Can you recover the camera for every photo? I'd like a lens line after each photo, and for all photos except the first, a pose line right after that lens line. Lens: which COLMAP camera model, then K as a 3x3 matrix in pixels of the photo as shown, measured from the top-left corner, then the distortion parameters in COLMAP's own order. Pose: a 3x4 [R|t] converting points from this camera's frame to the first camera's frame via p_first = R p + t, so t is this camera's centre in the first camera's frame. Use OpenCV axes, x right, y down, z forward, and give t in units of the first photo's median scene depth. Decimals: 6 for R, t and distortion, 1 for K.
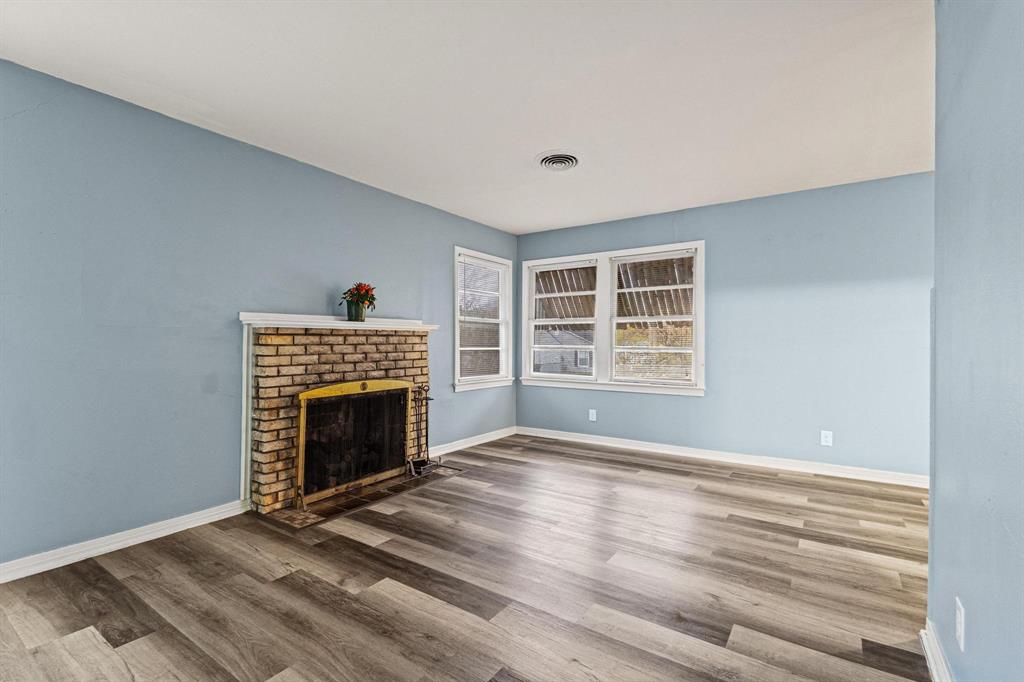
lens RADIAL K [[470.3, 0, 513.1], [0, 470.3, 338.7], [0, 0, 1]] dist [-0.000004, 0.000052]
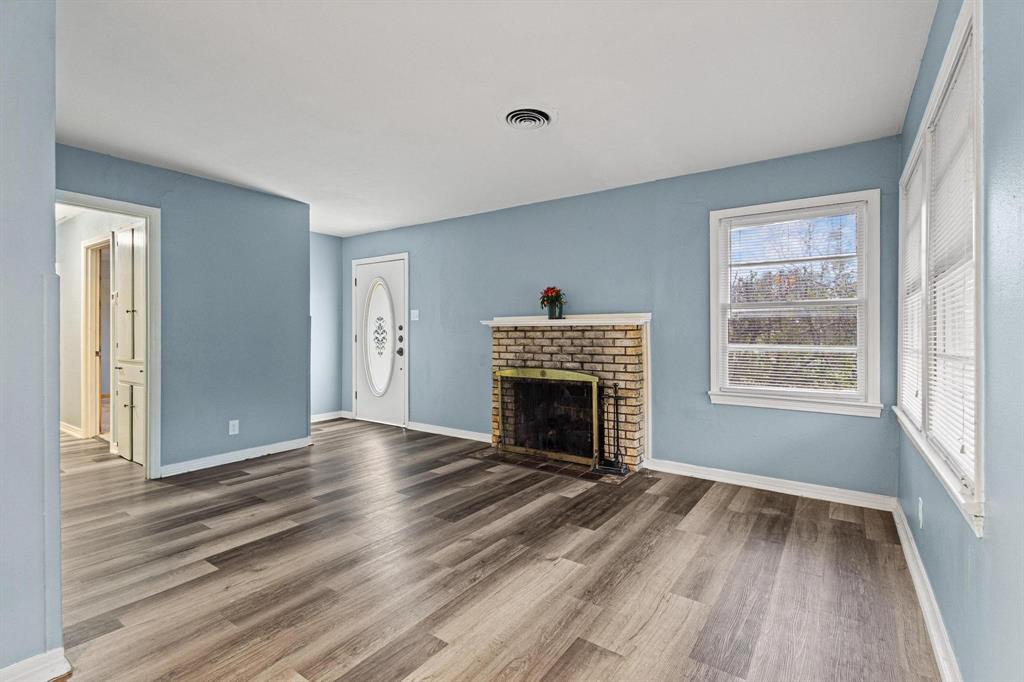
lens RADIAL K [[470.3, 0, 508.4], [0, 470.3, 333.6], [0, 0, 1]] dist [-0.000004, 0.000052]
pose [[-0.018734, -0.003253, -0.999819, 0.861198], [0.003199, 0.999989, -0.003313, 0.003367], [0.999819, -0.003261, -0.018724, 0.913402]]
